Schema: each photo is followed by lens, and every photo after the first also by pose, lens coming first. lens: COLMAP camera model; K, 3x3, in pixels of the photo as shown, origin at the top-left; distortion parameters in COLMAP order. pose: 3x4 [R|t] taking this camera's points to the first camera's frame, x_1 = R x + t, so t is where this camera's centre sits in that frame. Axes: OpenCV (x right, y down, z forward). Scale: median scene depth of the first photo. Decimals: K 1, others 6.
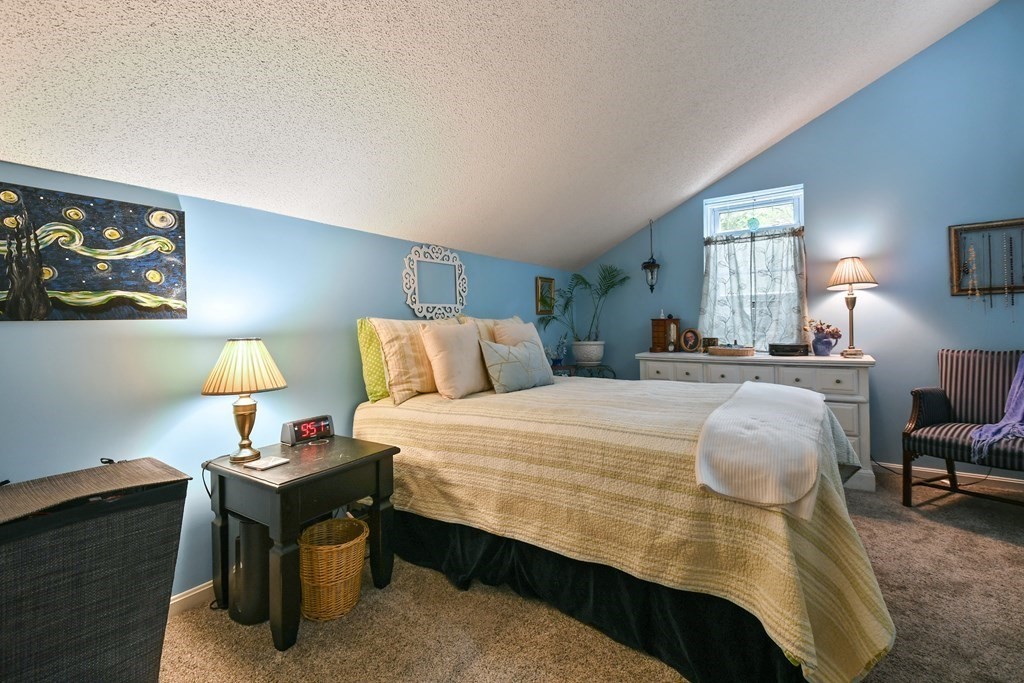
lens RADIAL K [[446.3, 0, 496.5], [0, 446.3, 325.0], [0, 0, 1]] dist [0.016547, -0.009480]
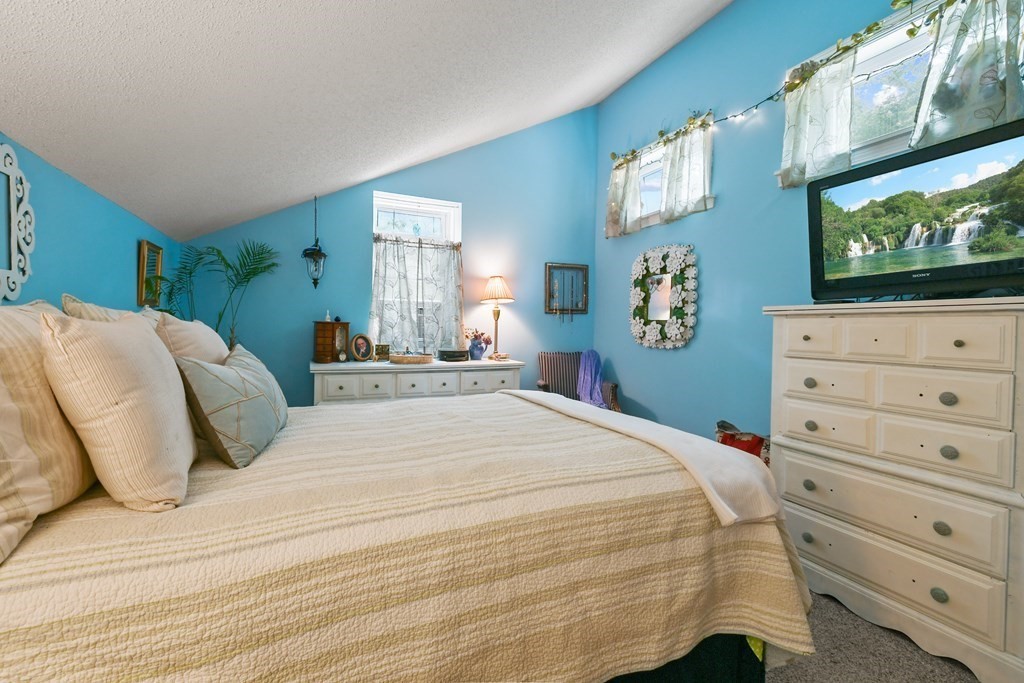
lens RADIAL K [[446.3, 0, 506.5], [0, 446.3, 333.5], [0, 0, 1]] dist [0.016547, -0.009480]
pose [[0.503784, 0.013595, 0.863723, -0.238681], [-0.025104, 0.999684, -0.001093, 0.001470], [-0.863465, -0.021132, 0.503966, 0.425300]]
